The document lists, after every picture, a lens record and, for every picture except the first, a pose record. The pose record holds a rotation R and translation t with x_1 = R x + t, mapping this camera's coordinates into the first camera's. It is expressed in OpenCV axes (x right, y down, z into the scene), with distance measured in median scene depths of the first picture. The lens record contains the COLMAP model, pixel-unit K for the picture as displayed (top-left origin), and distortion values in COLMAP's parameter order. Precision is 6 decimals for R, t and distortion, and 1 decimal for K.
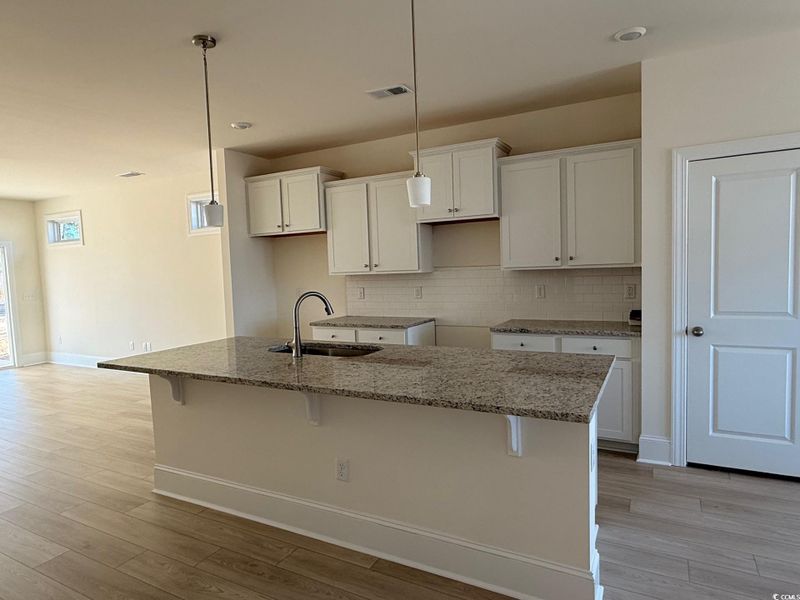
lens RADIAL K [[487.4, 0, 397.7], [0, 487.4, 300.4], [0, 0, 1]] dist [-0.002096, 0.005379]
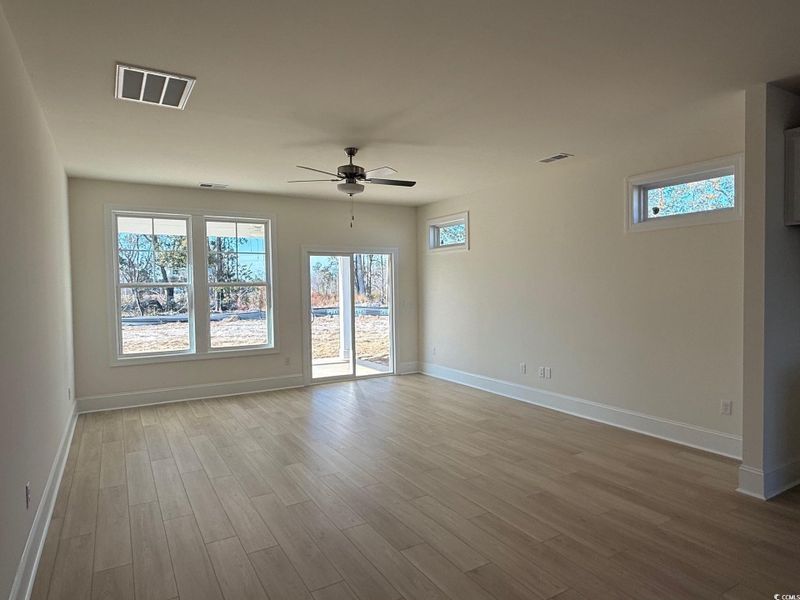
lens RADIAL K [[487.4, 0, 387.9], [0, 487.4, 283.1], [0, 0, 1]] dist [-0.002096, 0.005379]
pose [[0.846817, 0.021061, -0.531467, -0.287048], [-0.054319, 0.997416, -0.047024, -0.000549], [0.529103, 0.068689, 0.845773, 0.156467]]
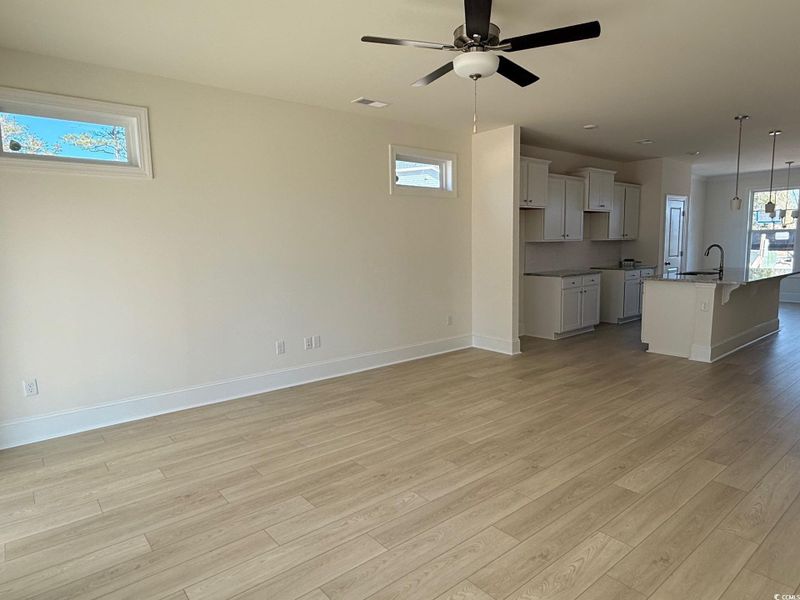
lens RADIAL K [[487.4, 0, 395.1], [0, 487.4, 314.8], [0, 0, 1]] dist [-0.002096, 0.005379]
pose [[0.378313, -0.107686, 0.919393, -1.034798], [0.070345, 0.993683, 0.087442, 0.001518], [-0.923001, 0.031594, 0.383498, 0.574112]]
